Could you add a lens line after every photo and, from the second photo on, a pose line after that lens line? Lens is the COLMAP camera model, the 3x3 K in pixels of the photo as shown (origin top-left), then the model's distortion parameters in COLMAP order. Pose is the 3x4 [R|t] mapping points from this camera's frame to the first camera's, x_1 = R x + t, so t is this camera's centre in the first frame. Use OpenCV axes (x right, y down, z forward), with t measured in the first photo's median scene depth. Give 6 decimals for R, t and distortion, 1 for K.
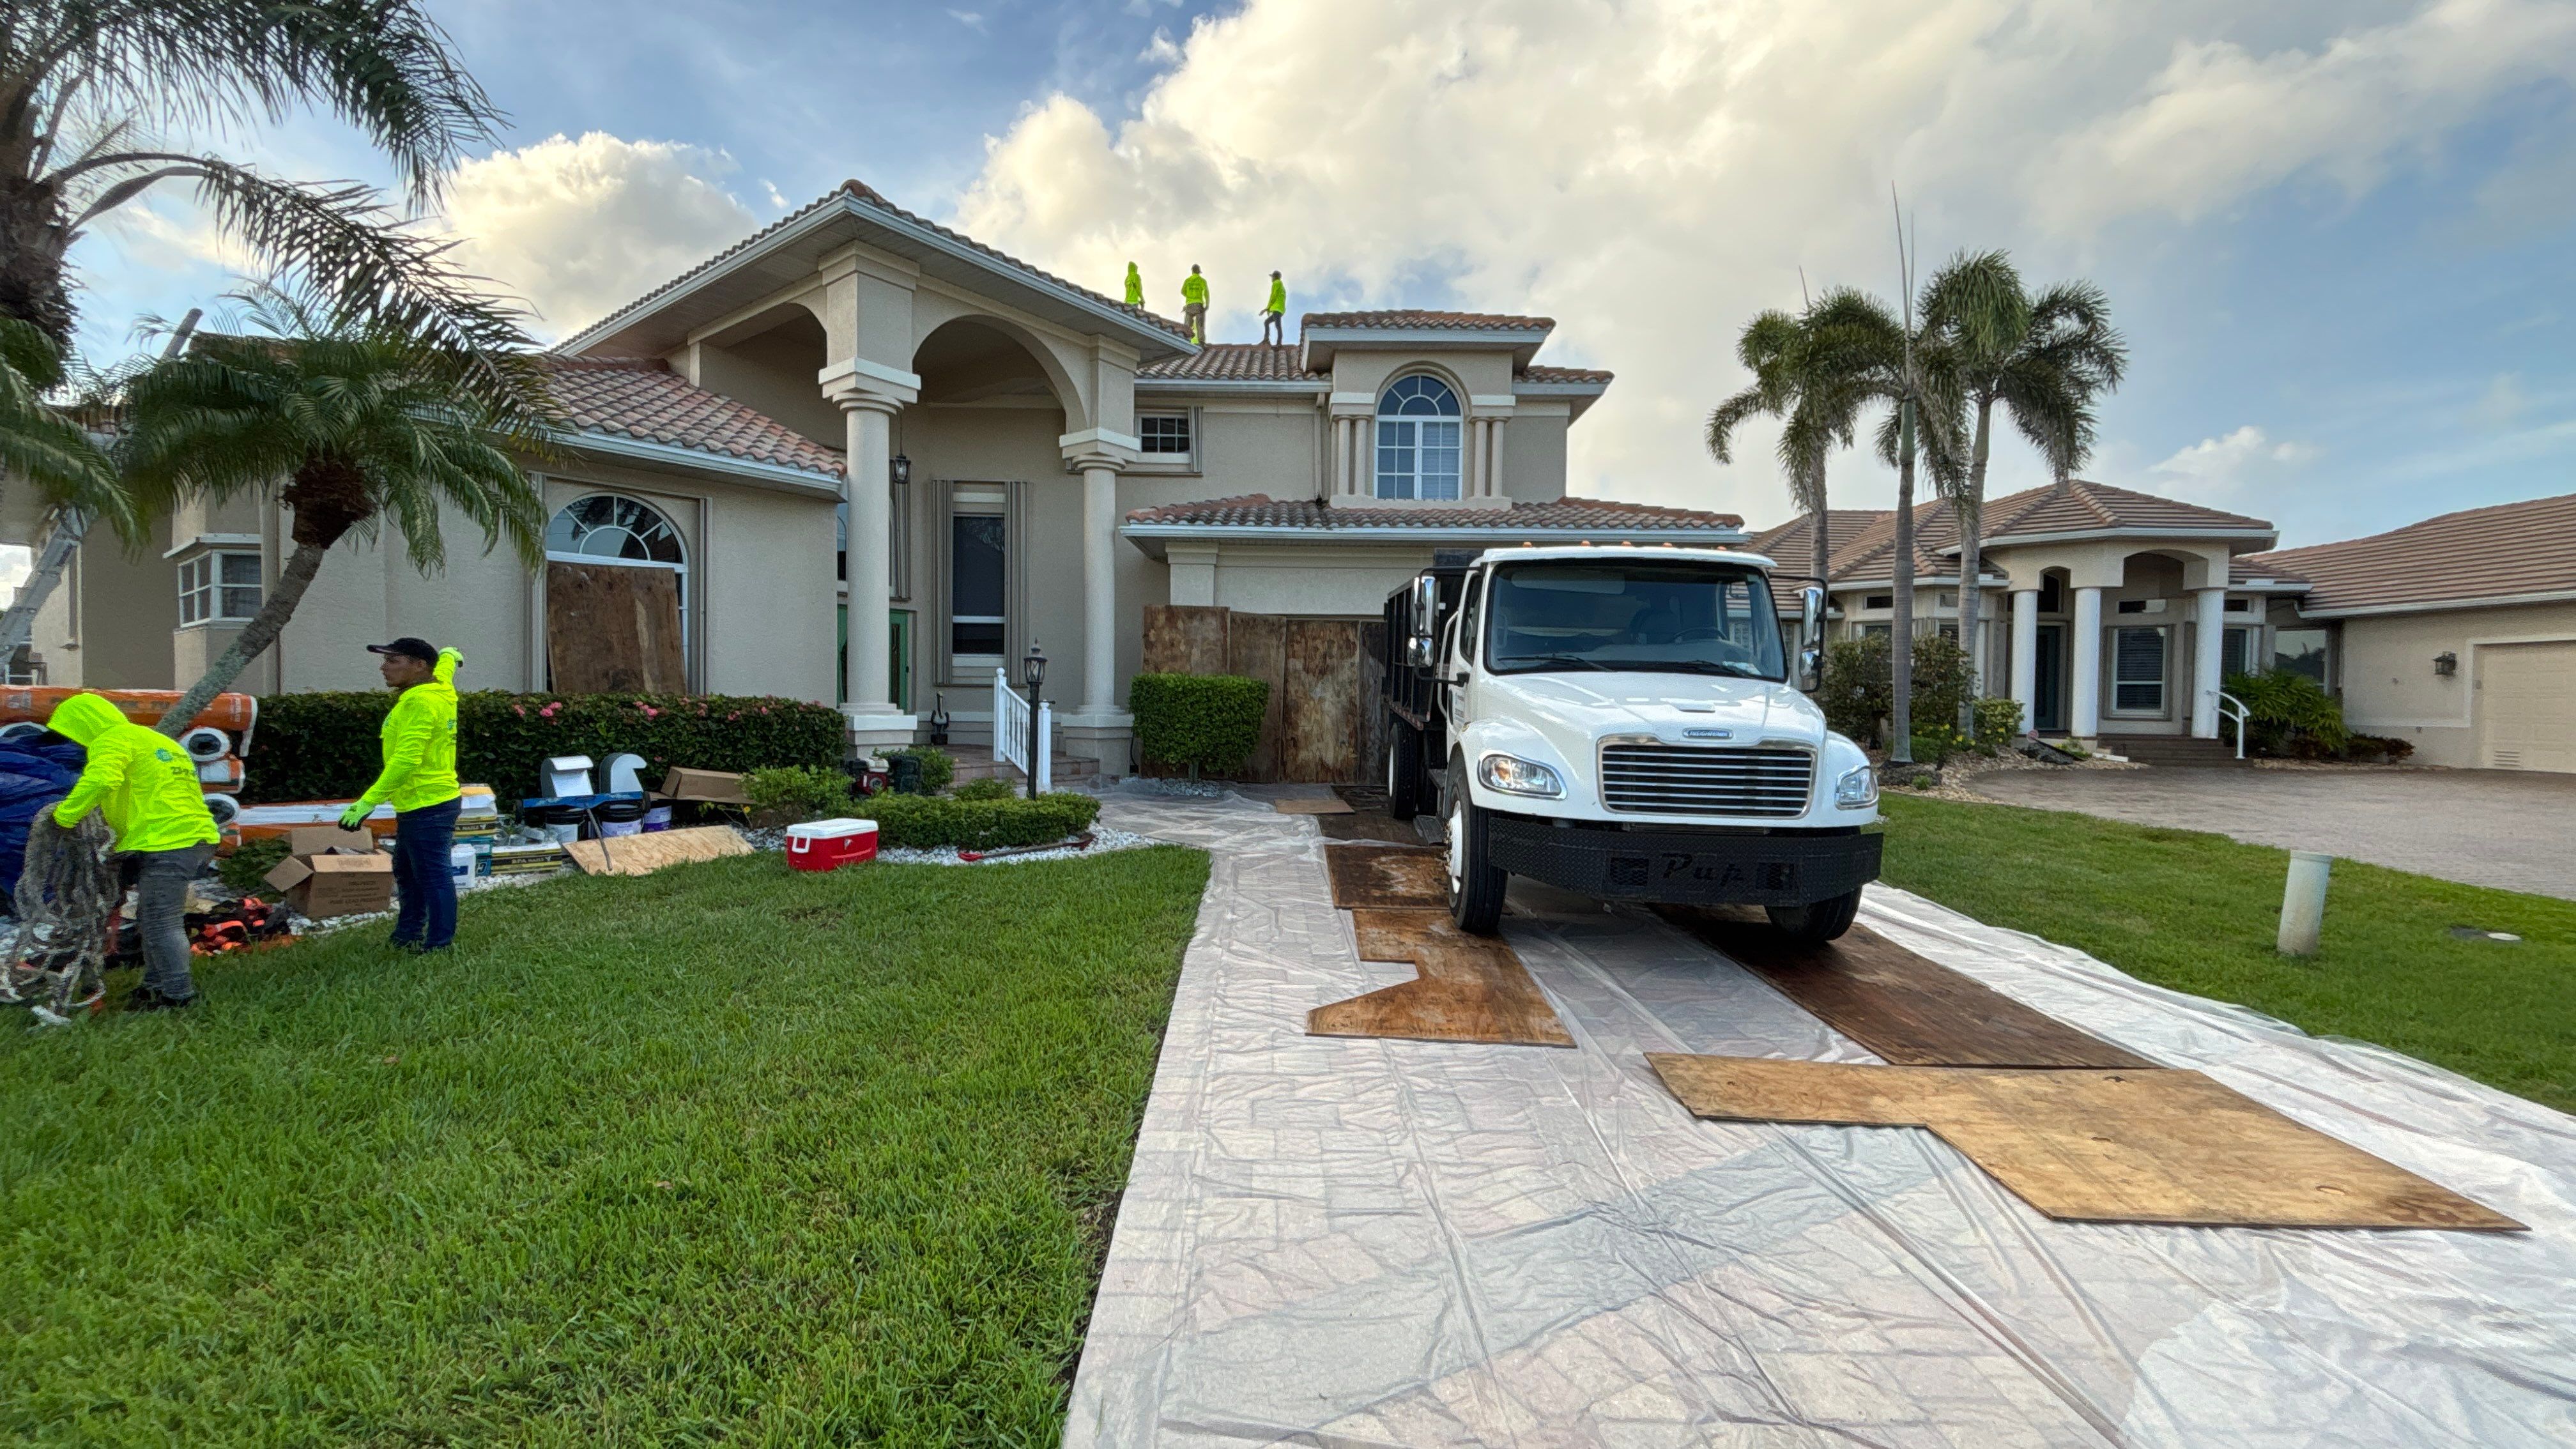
lens RADIAL K [[1038.3, 0, 1288.0], [0, 1038.3, 724.5], [0, 0, 1]] dist [0.002711, -0.000221]
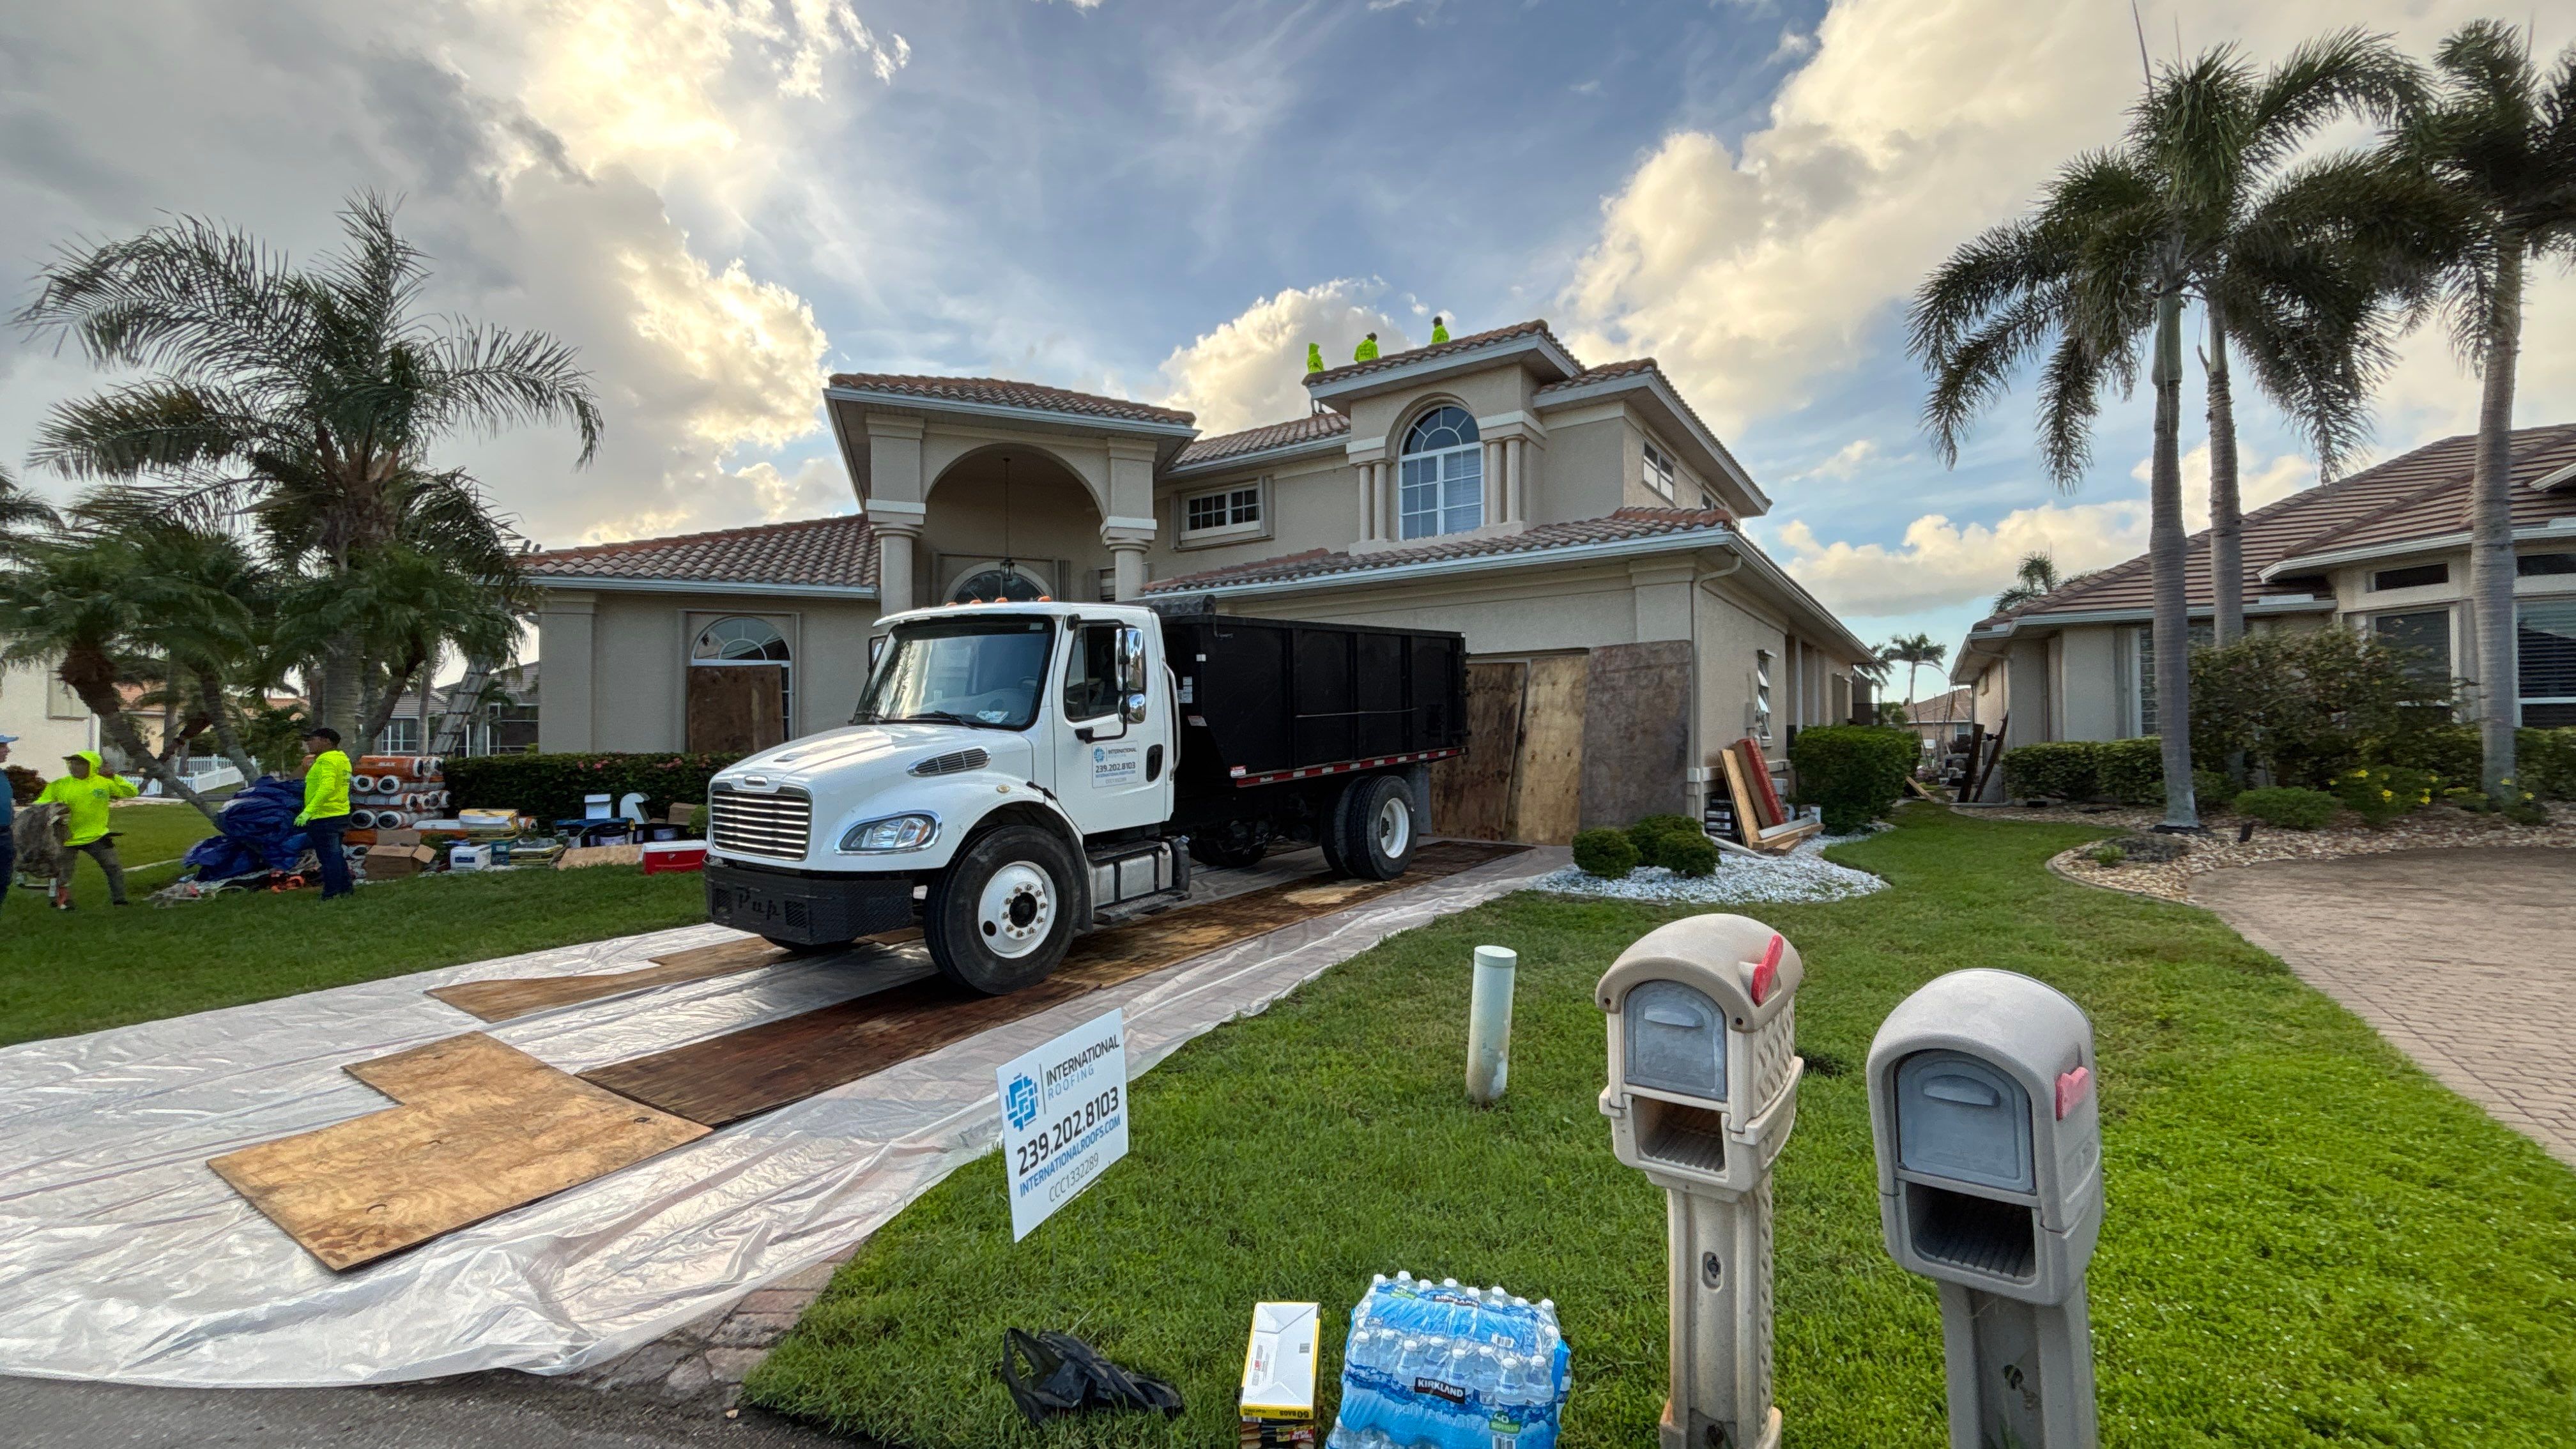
lens RADIAL K [[1038.3, 0, 1288.0], [0, 1038.3, 724.5], [0, 0, 1]] dist [0.002711, -0.000221]
pose [[0.831733, -0.027832, -0.554478, 0.542501], [0.002054, 0.998890, -0.047058, 0.001068], [0.555172, 0.038001, 0.830867, 0.139596]]
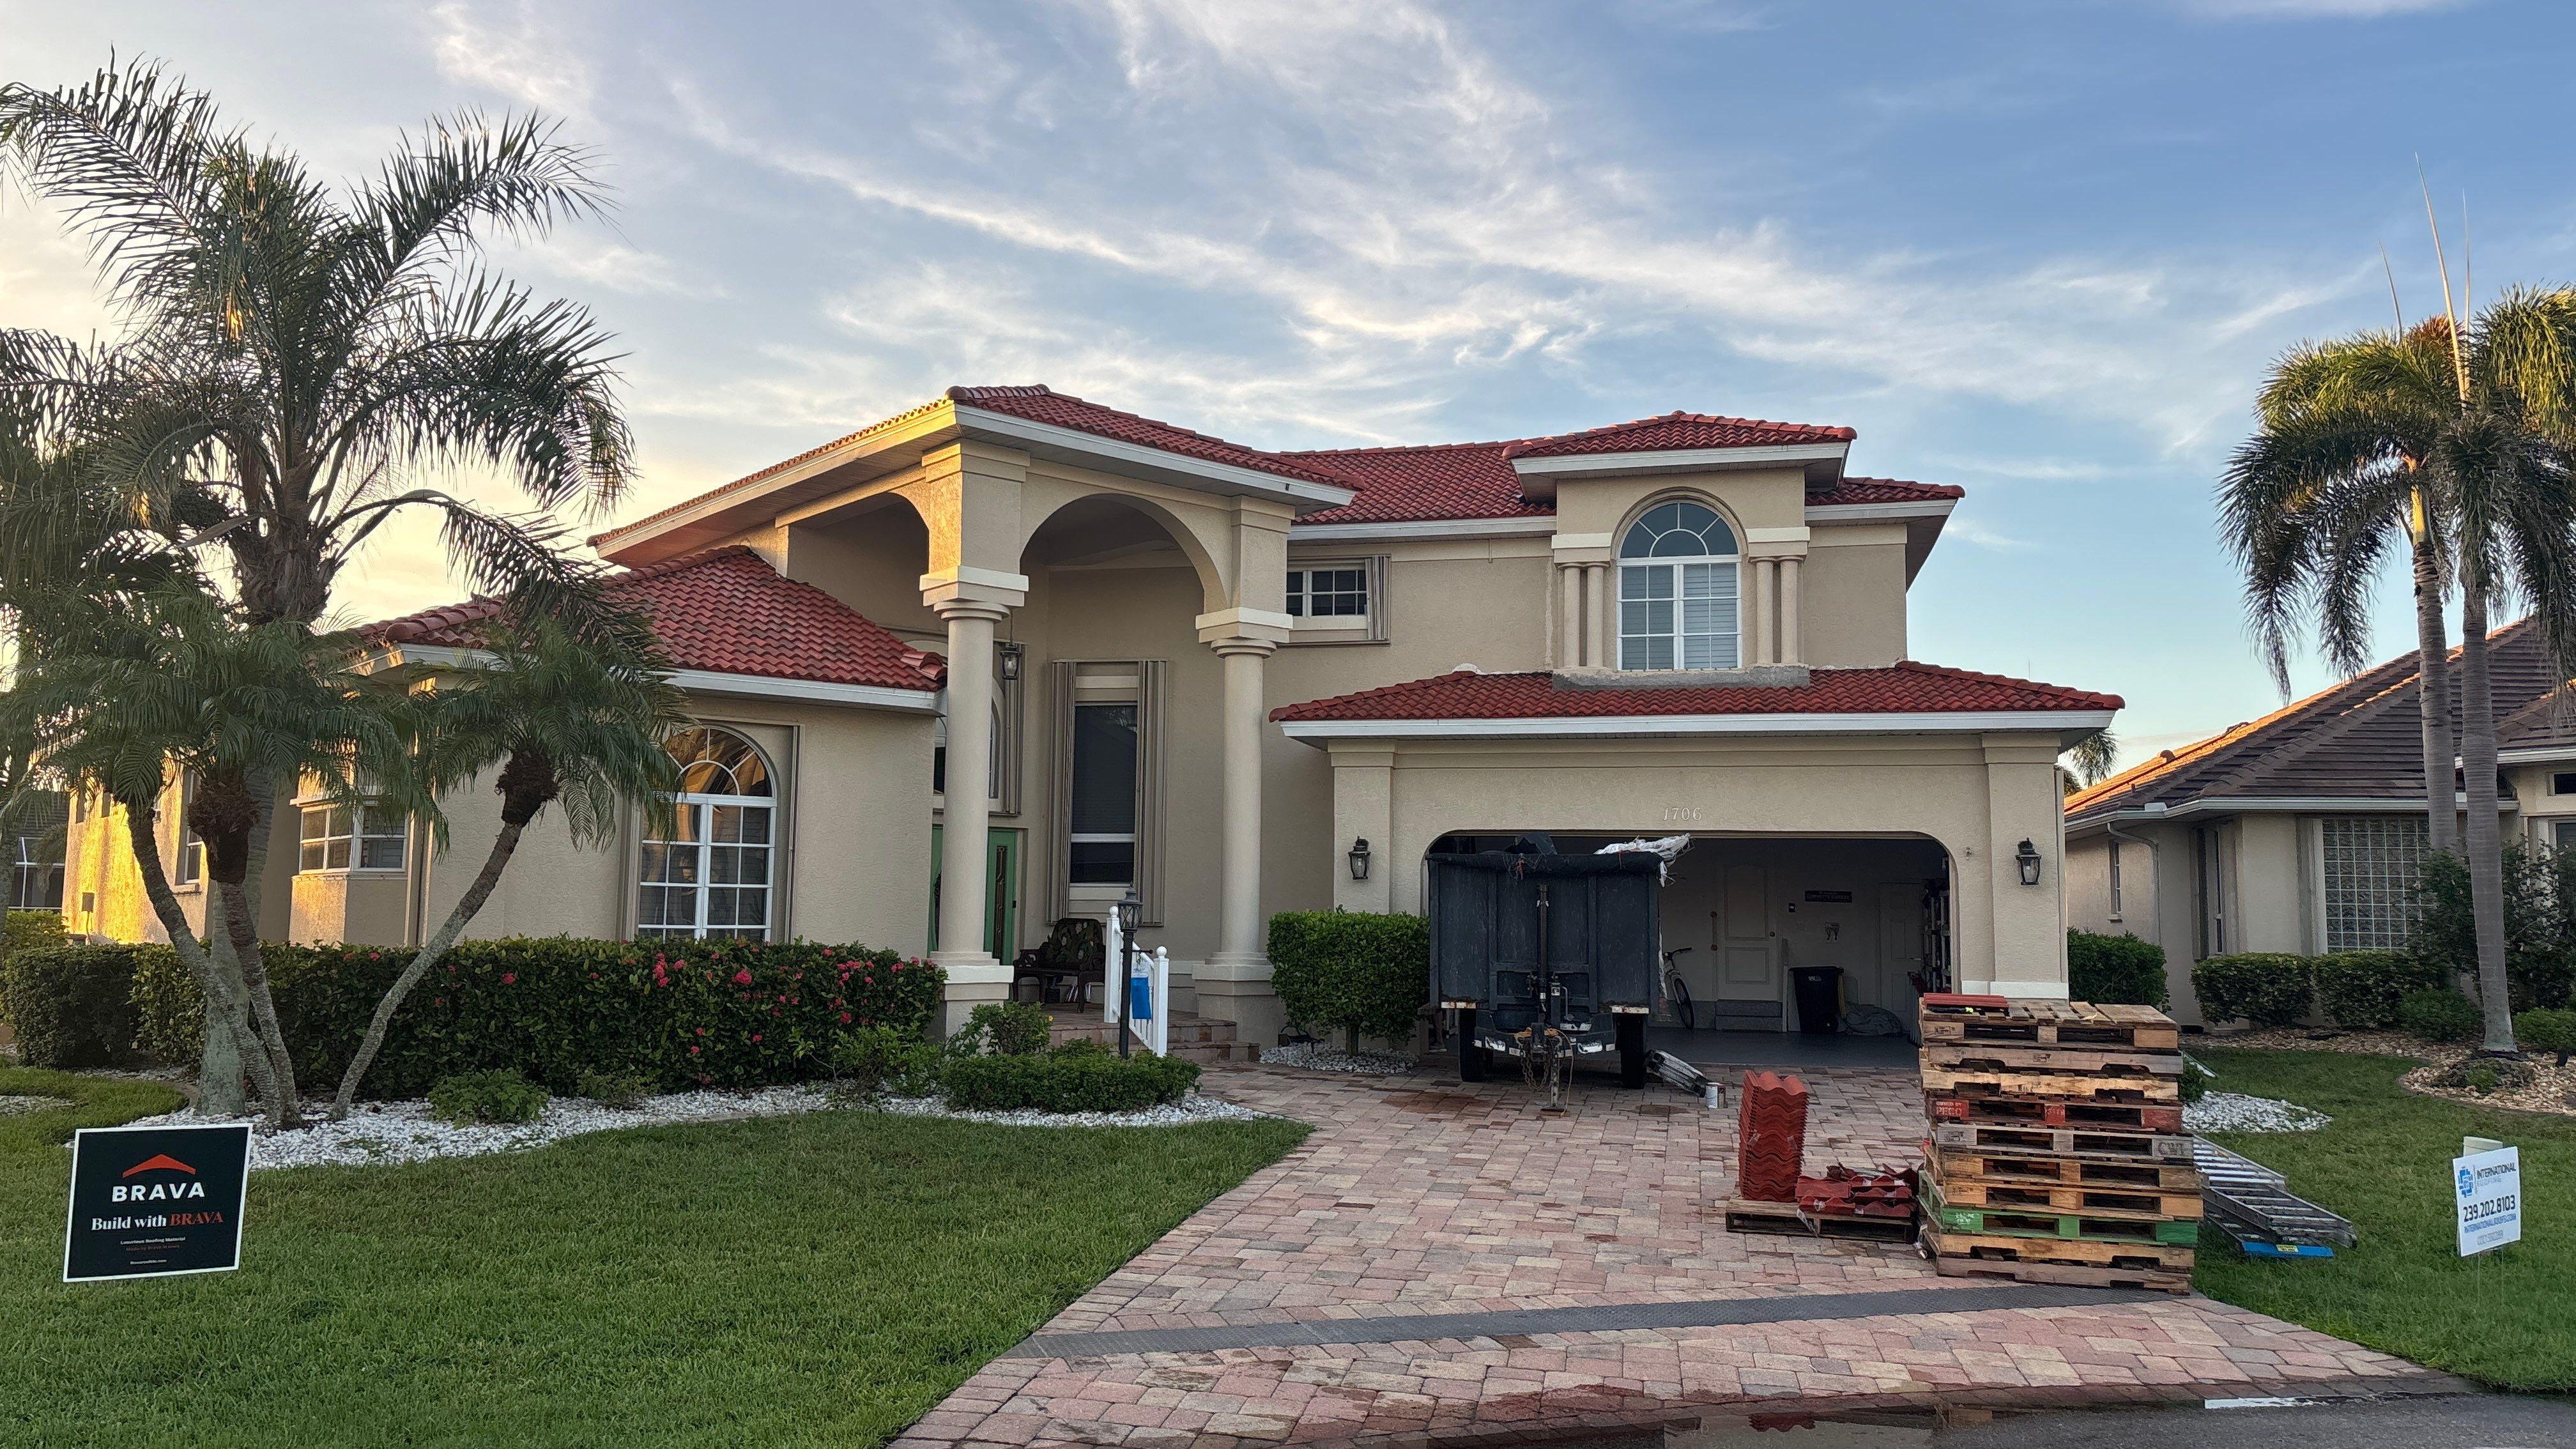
lens RADIAL K [[1909.6, 0, 1269.2], [0, 1909.6, 739.9], [0, 0, 1]] dist [0.093455, -0.145301]
pose [[0.972203, -0.021237, -0.233176, 0.161233], [-0.007723, 0.992428, -0.122588, -0.001185], [0.234013, 0.120981, 0.964677, -0.363524]]
